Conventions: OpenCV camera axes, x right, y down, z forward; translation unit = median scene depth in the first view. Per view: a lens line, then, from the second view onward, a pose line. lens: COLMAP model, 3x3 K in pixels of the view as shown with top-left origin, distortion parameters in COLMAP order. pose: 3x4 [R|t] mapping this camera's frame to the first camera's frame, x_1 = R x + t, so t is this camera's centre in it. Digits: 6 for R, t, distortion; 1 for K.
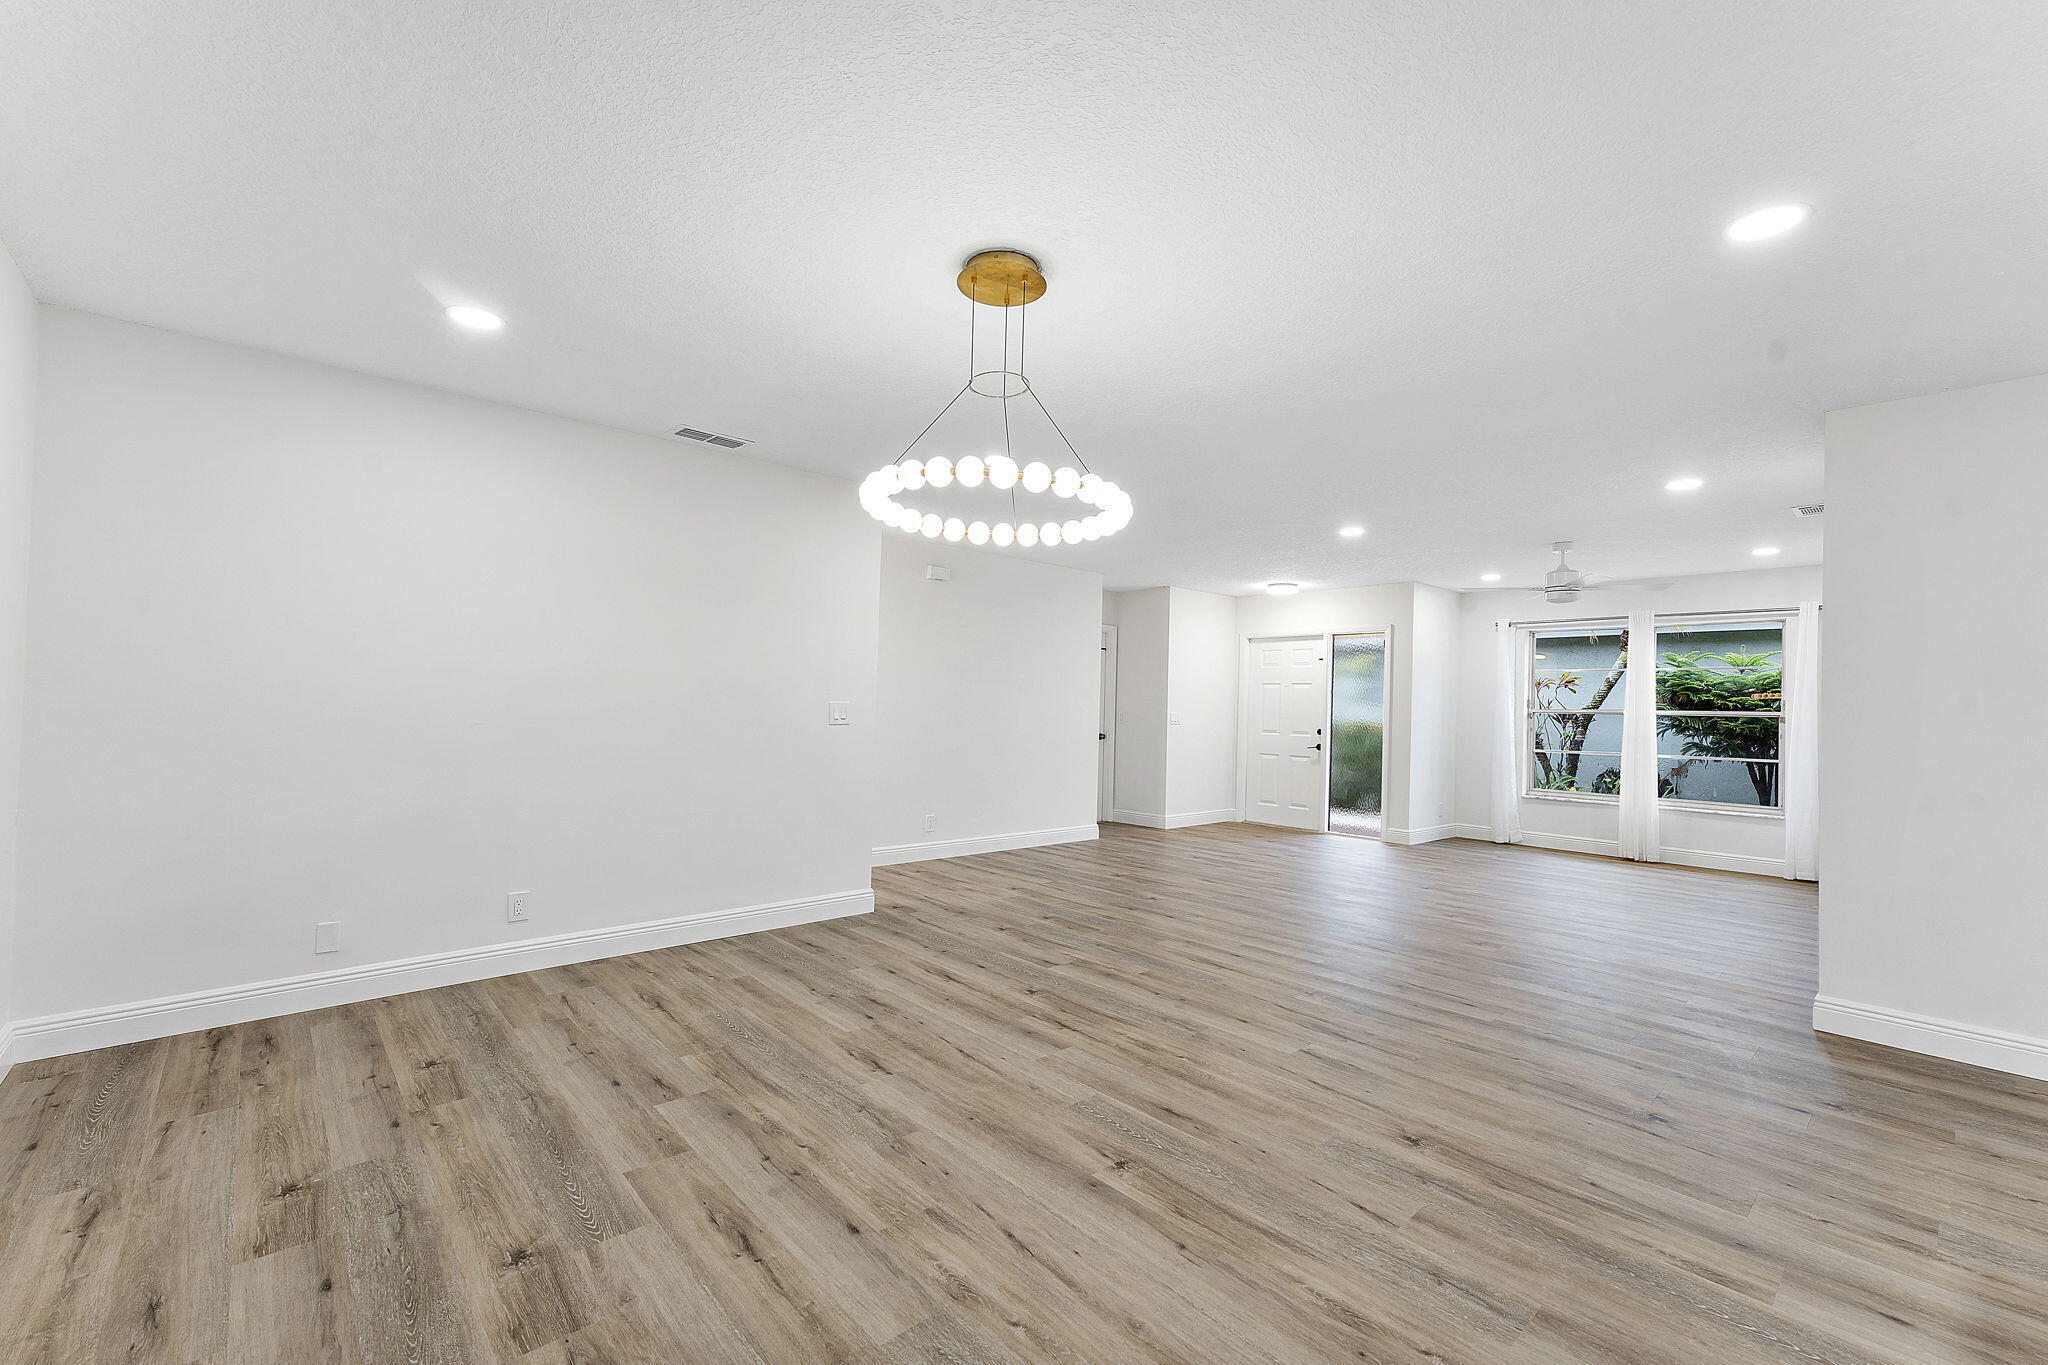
lens RADIAL K [[836.3, 0, 1006.5], [0, 836.3, 687.4], [0, 0, 1]] dist [0.001382, 0.000203]
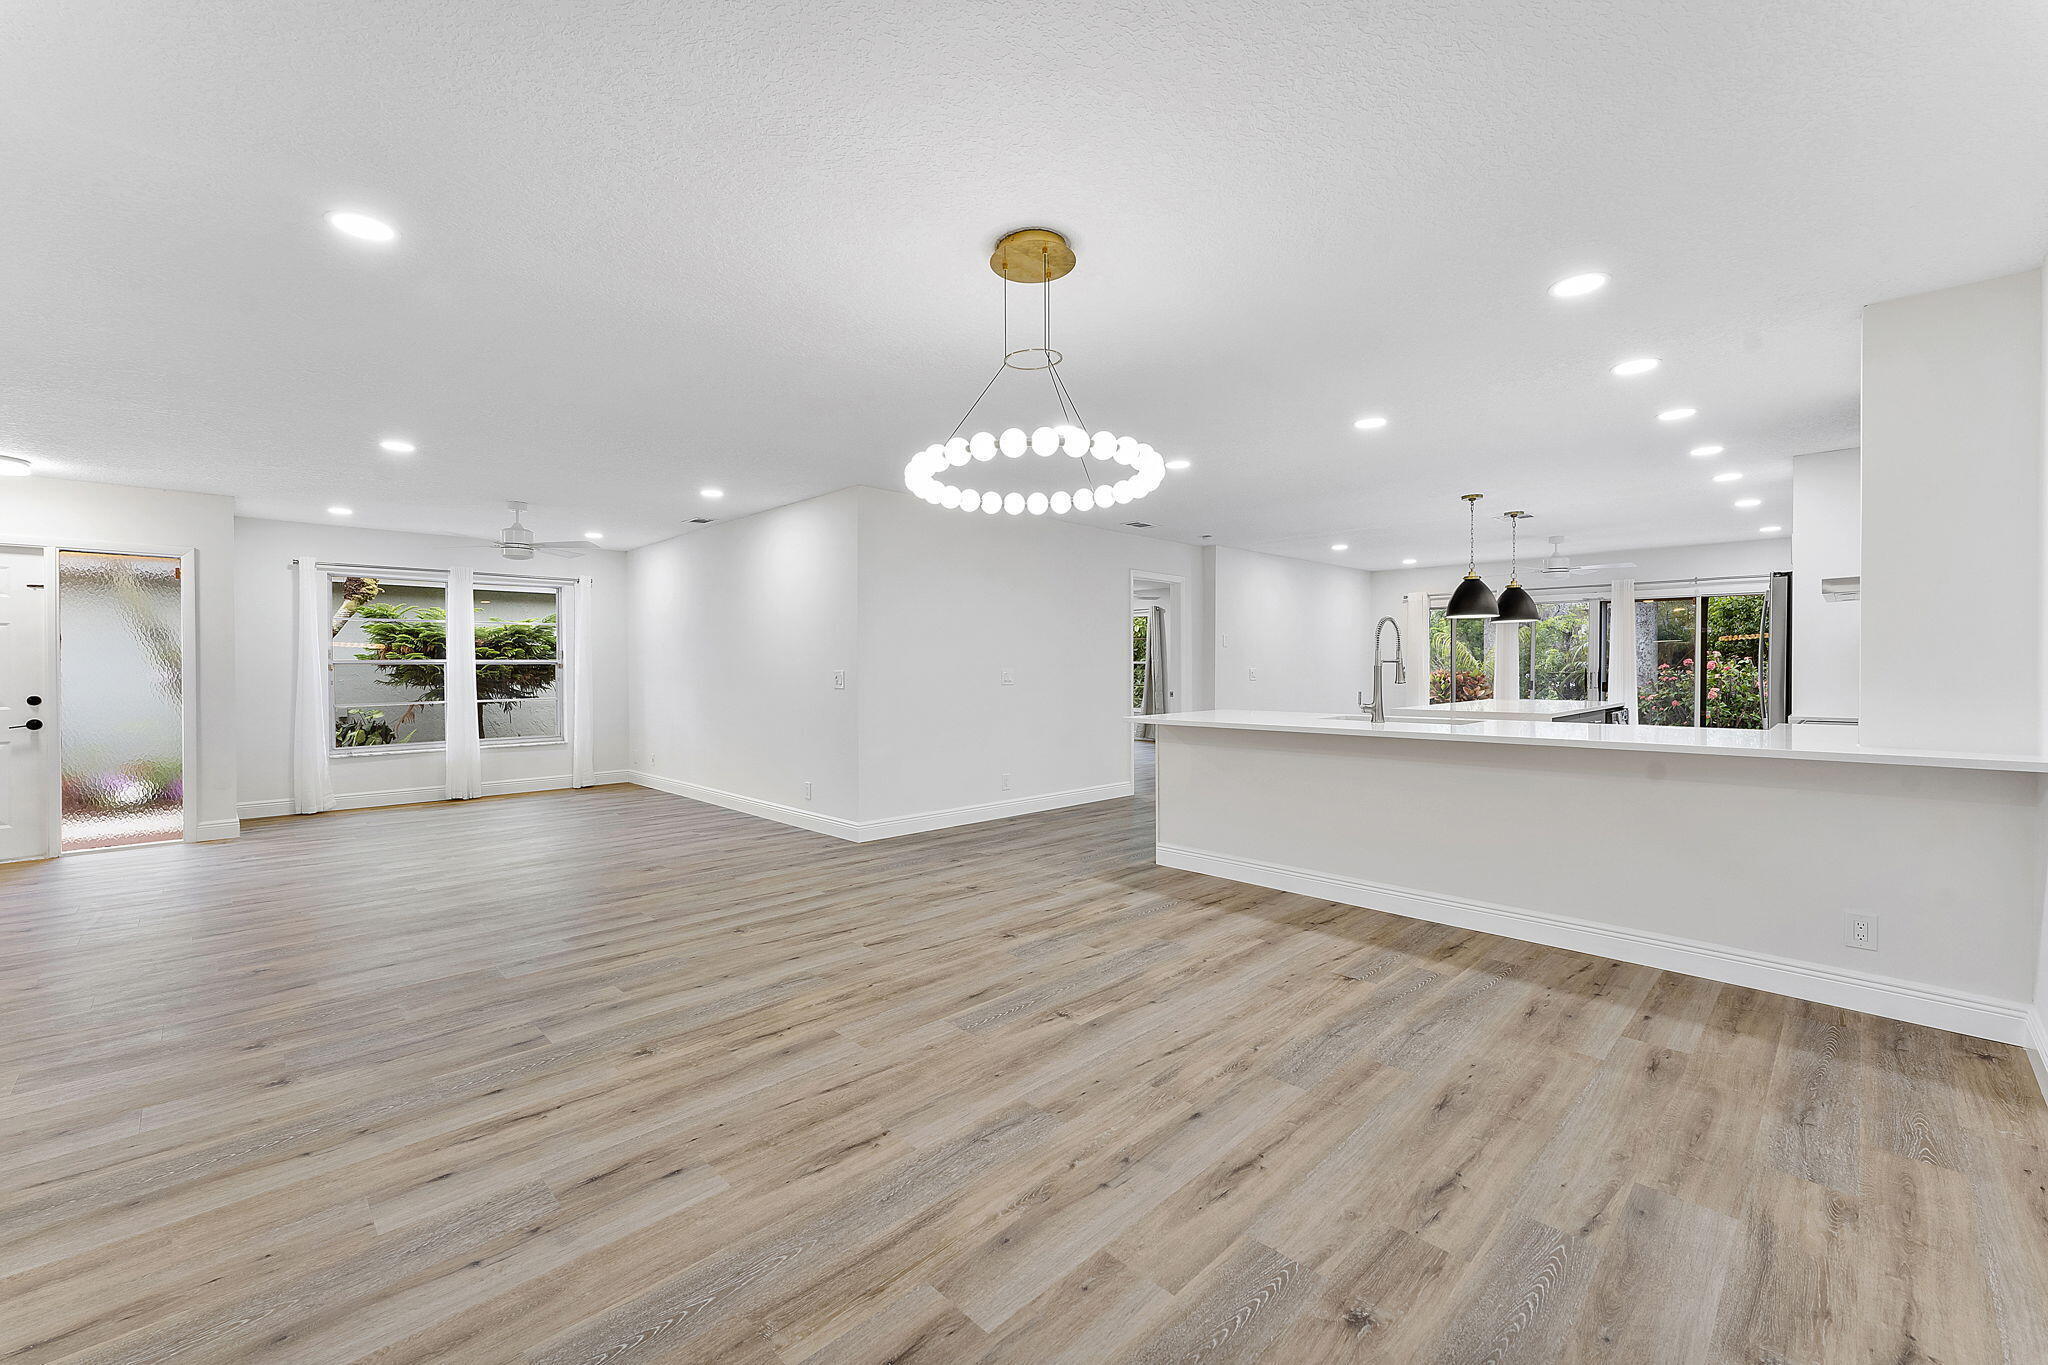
lens RADIAL K [[836.3, 0, 1008.9], [0, 836.3, 673.9], [0, 0, 1]] dist [0.001382, 0.000203]
pose [[-0.042598, -0.030155, 0.998637, -0.873513], [-0.018689, 0.999394, 0.029381, 0.001786], [-0.998917, -0.017412, -0.043136, 0.875856]]
